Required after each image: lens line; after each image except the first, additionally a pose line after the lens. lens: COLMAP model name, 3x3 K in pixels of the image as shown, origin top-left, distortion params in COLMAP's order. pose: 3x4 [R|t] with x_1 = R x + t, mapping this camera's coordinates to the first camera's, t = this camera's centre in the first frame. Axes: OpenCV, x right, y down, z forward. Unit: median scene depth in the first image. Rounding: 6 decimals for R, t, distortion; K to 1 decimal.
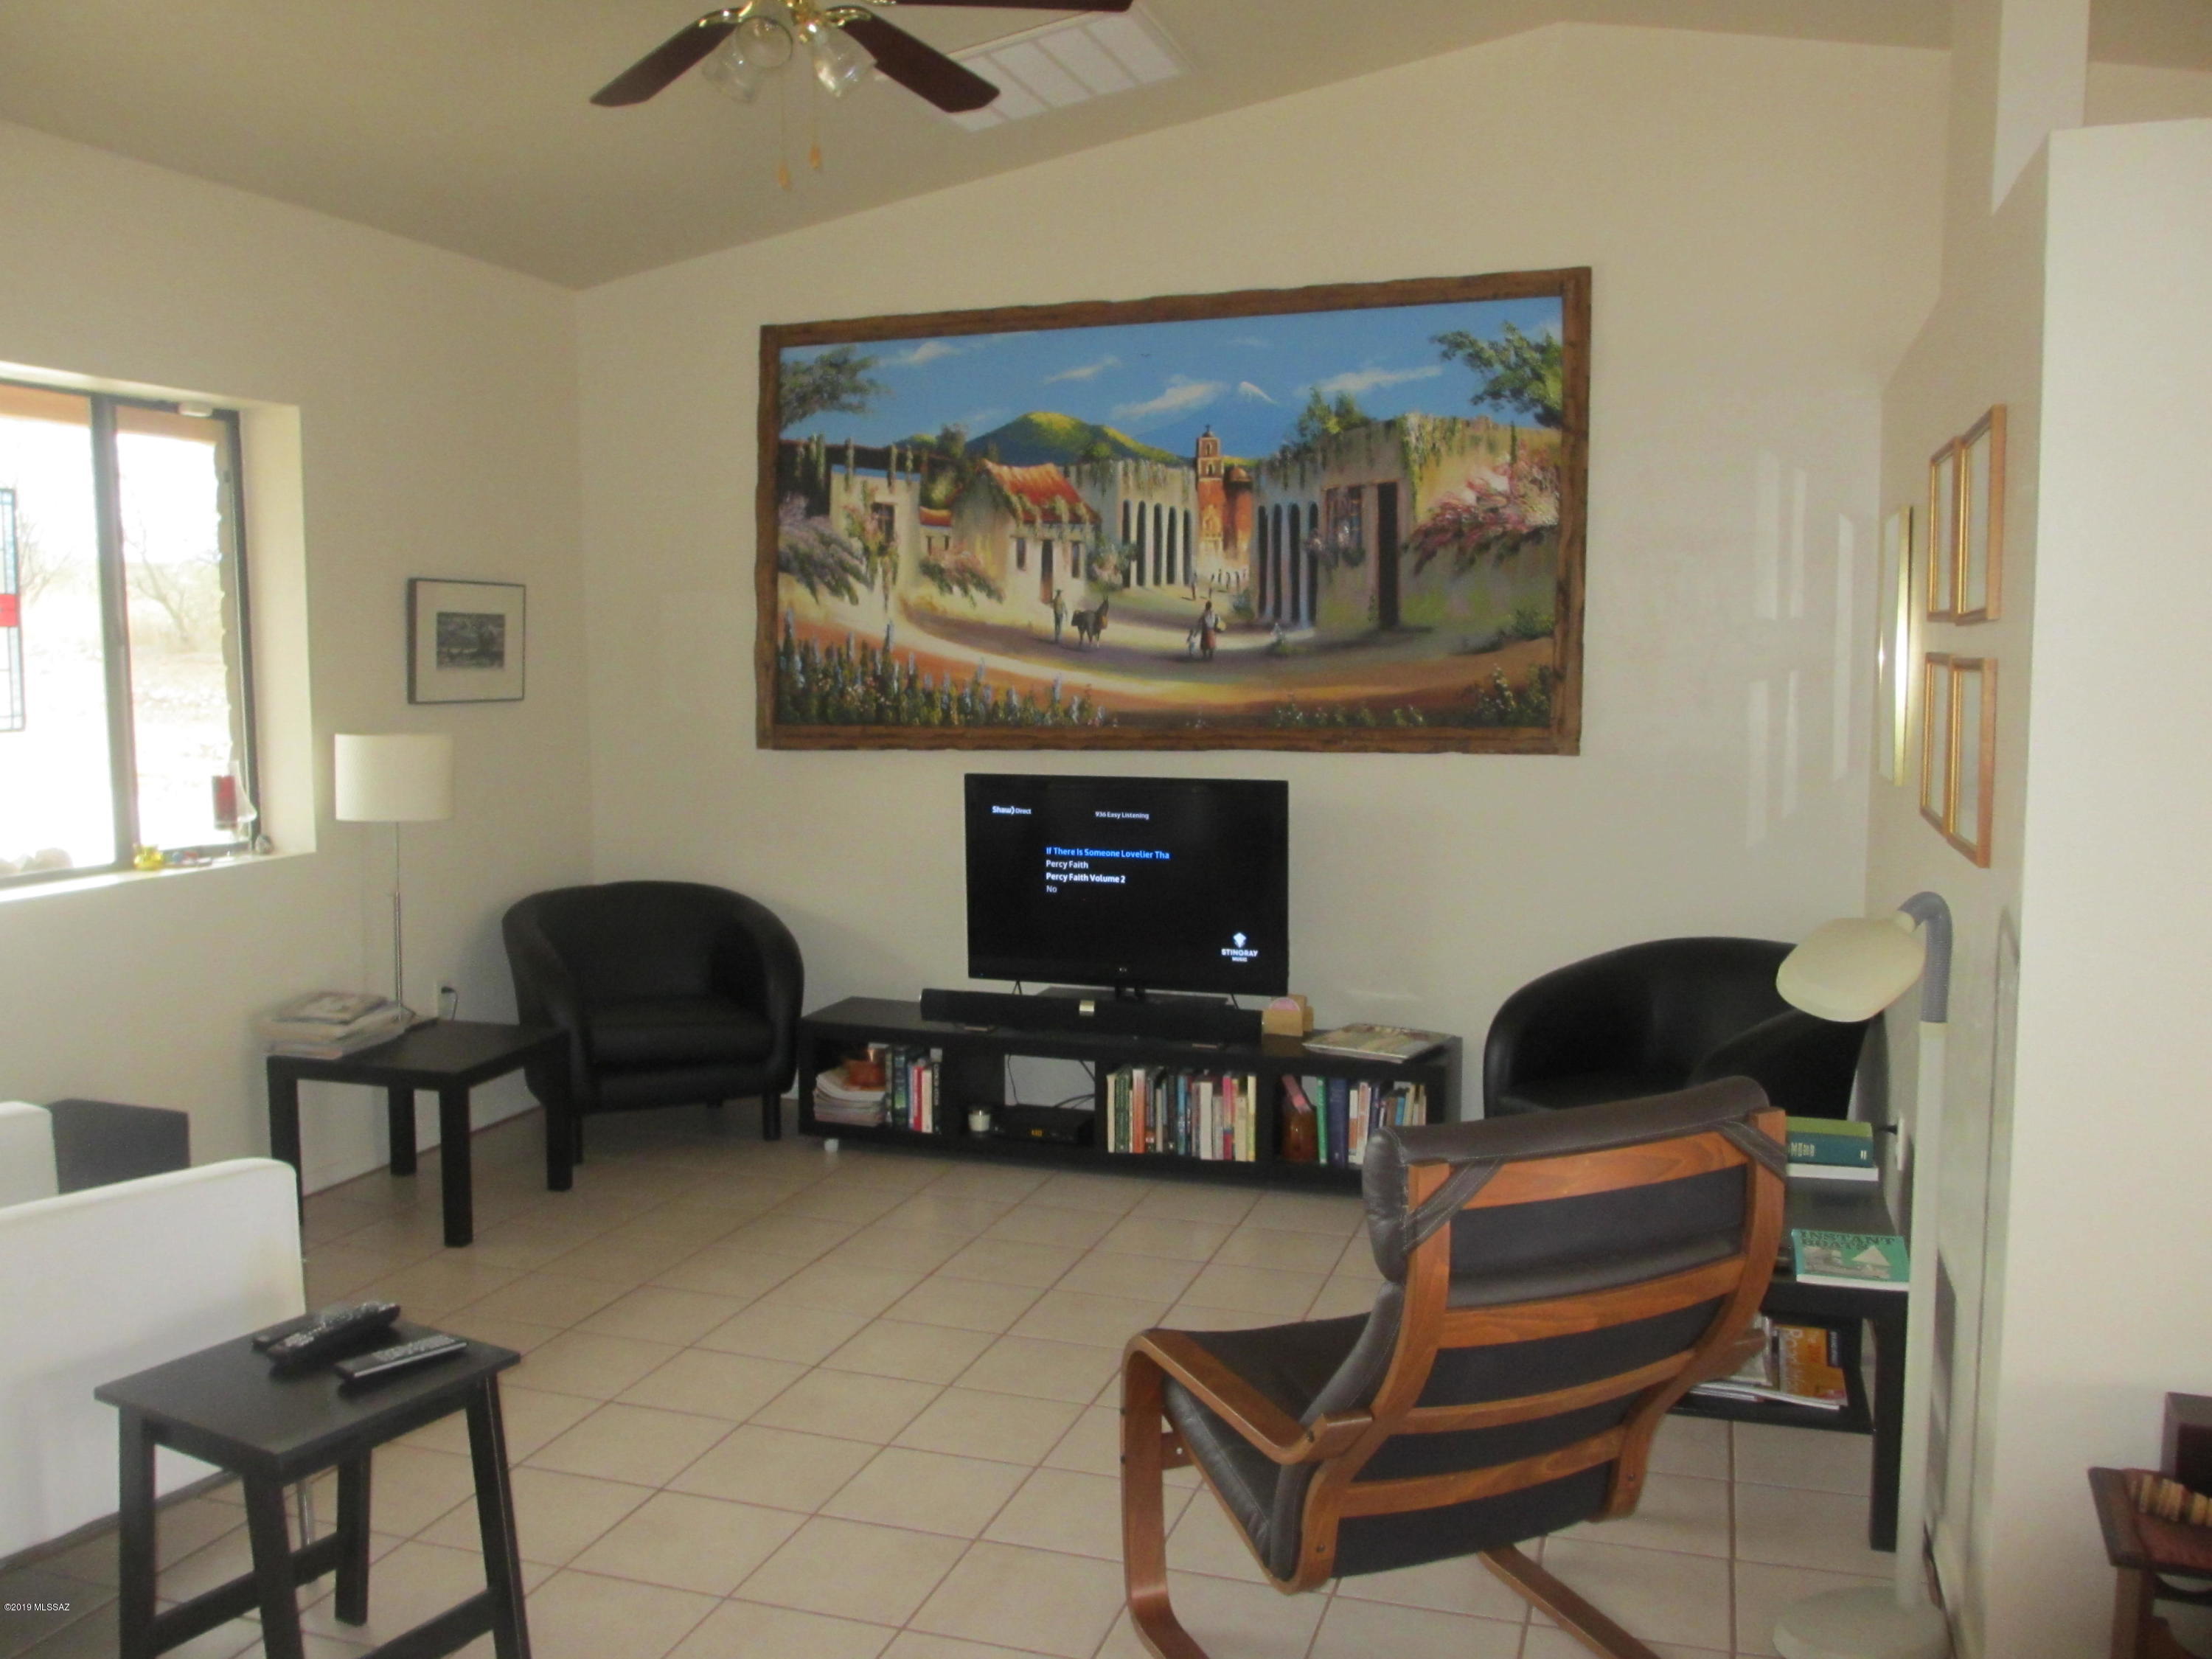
lens RADIAL K [[1865.1, 0, 1106.0], [0, 1865.1, 829.5], [0, 0, 1]] dist [-0.064255, 0.048087]
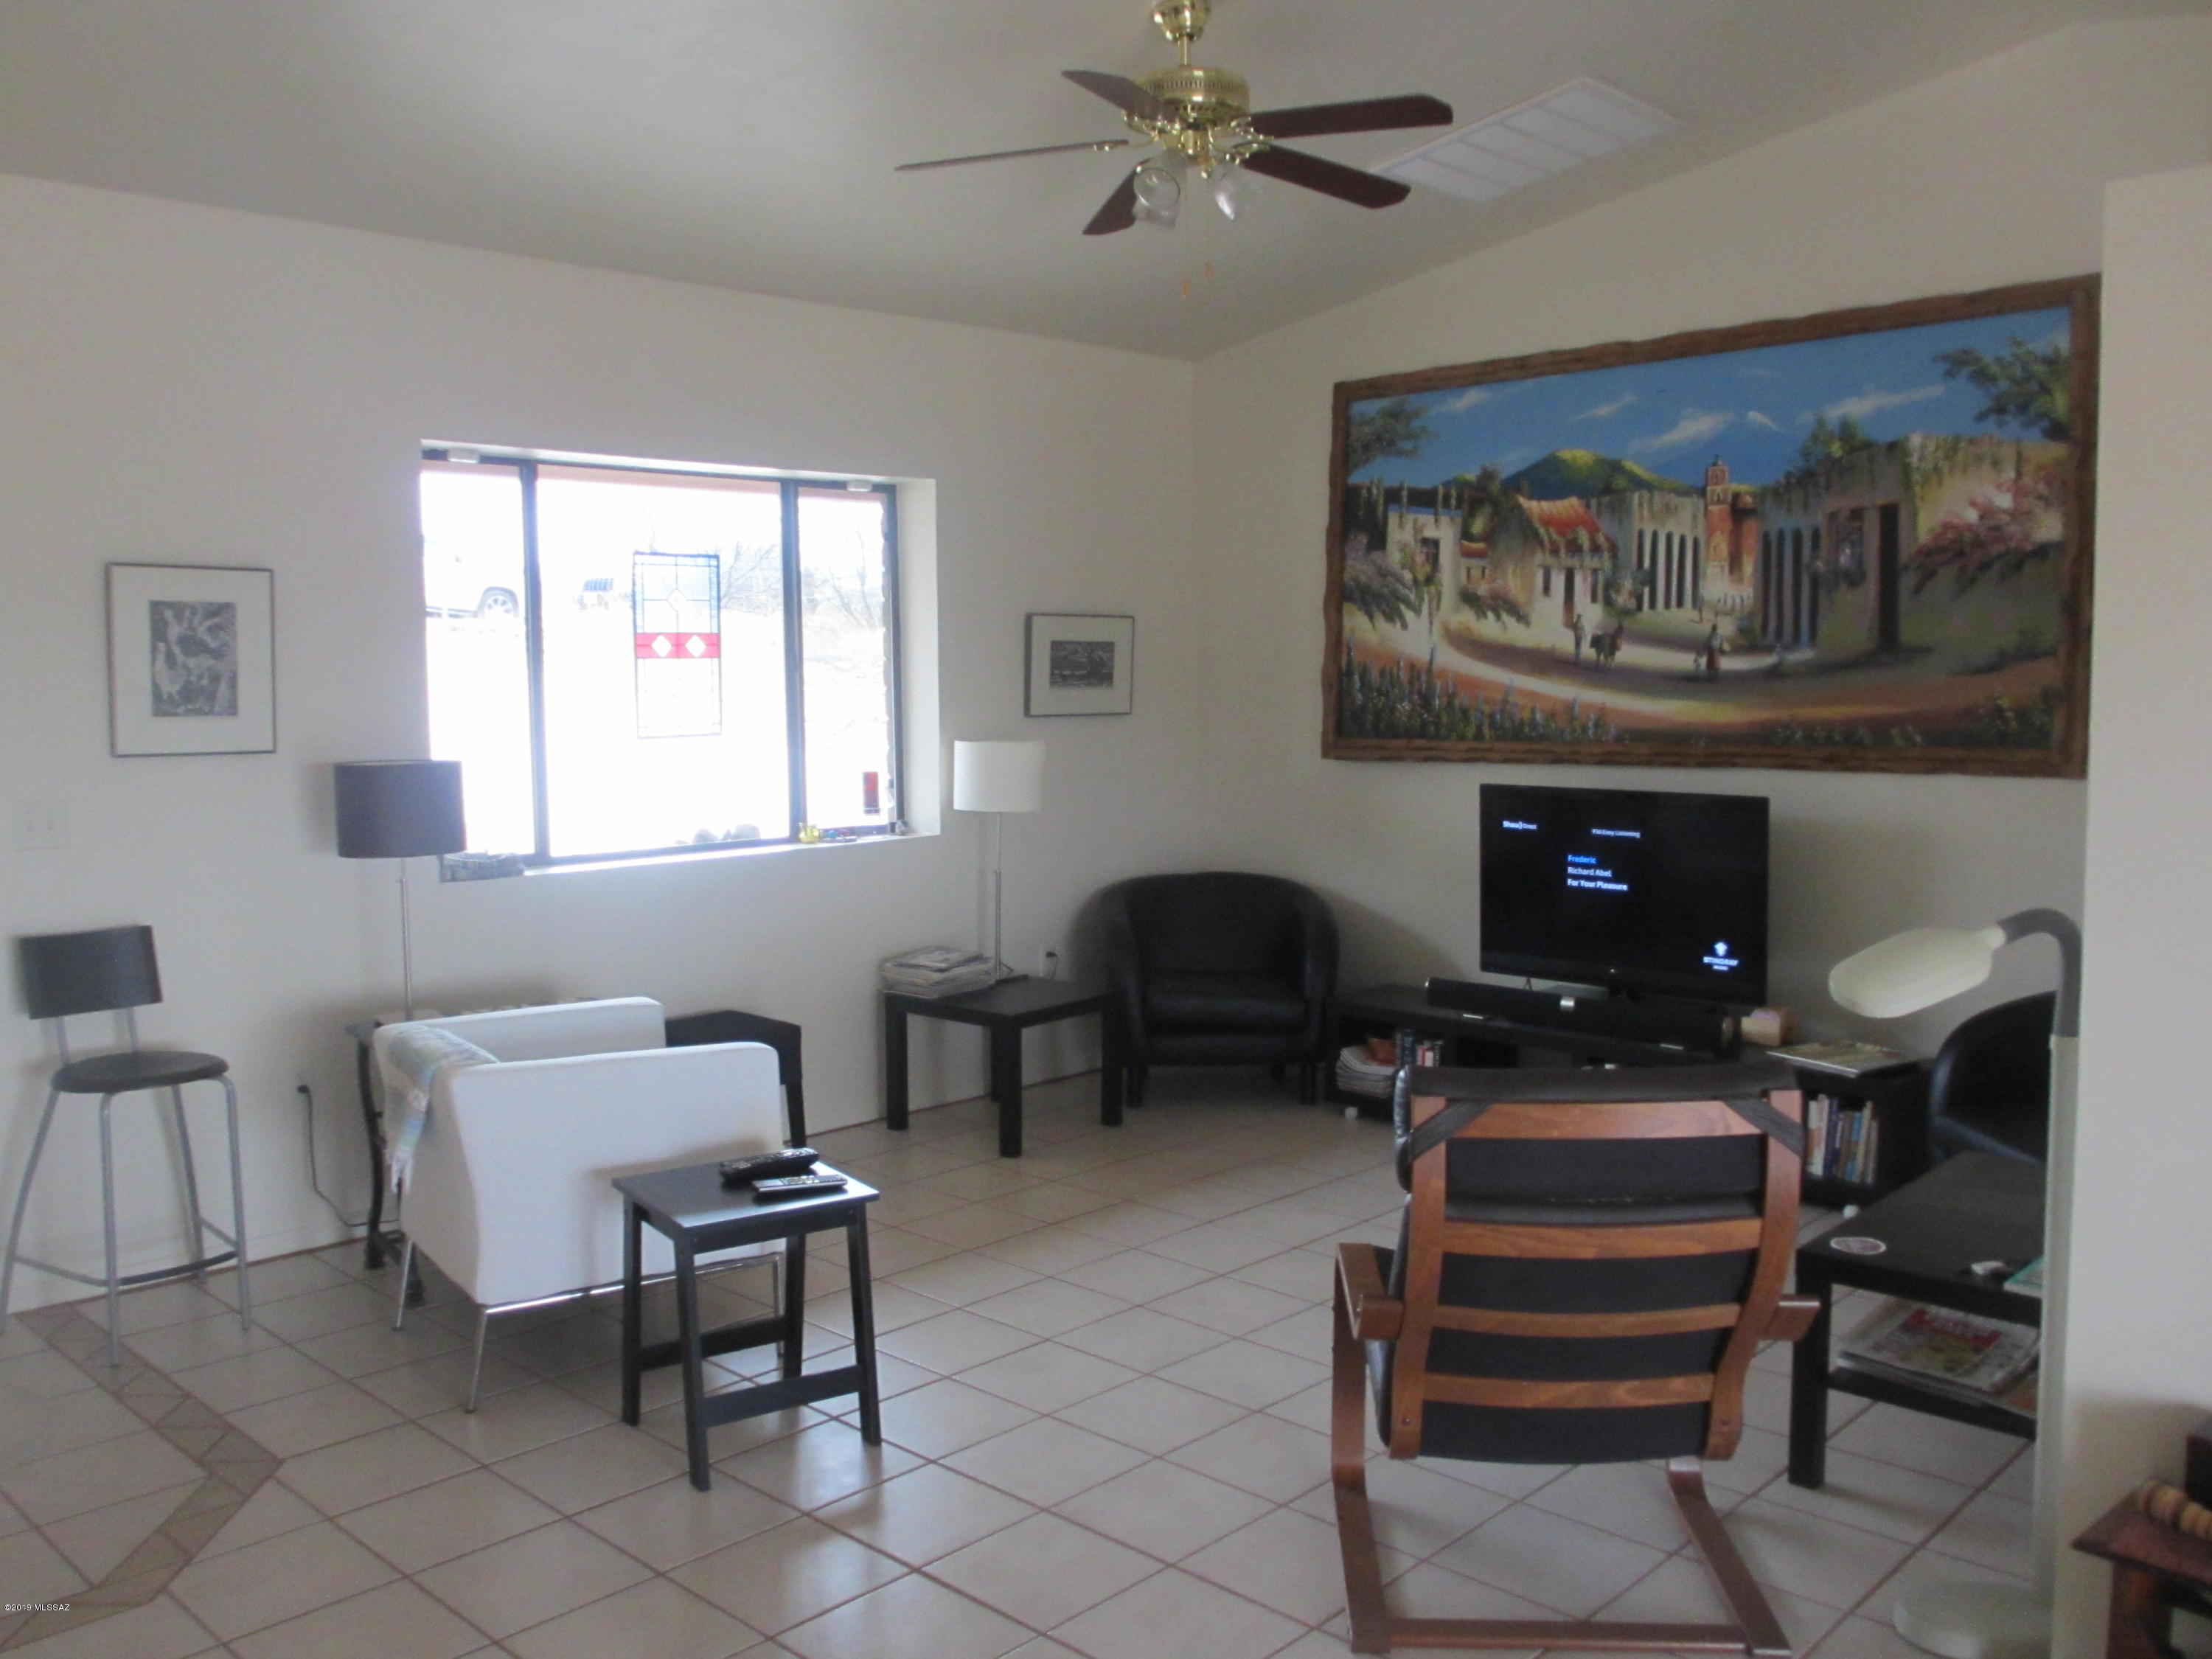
lens RADIAL K [[1865.1, 0, 1106.0], [0, 1865.1, 829.5], [0, 0, 1]] dist [-0.064255, 0.048087]
pose [[0.900427, 0.031653, -0.433854, 0.203282], [-0.035112, 0.999383, 0.000040, 0.004433], [0.433587, 0.015197, 0.900983, -0.079443]]
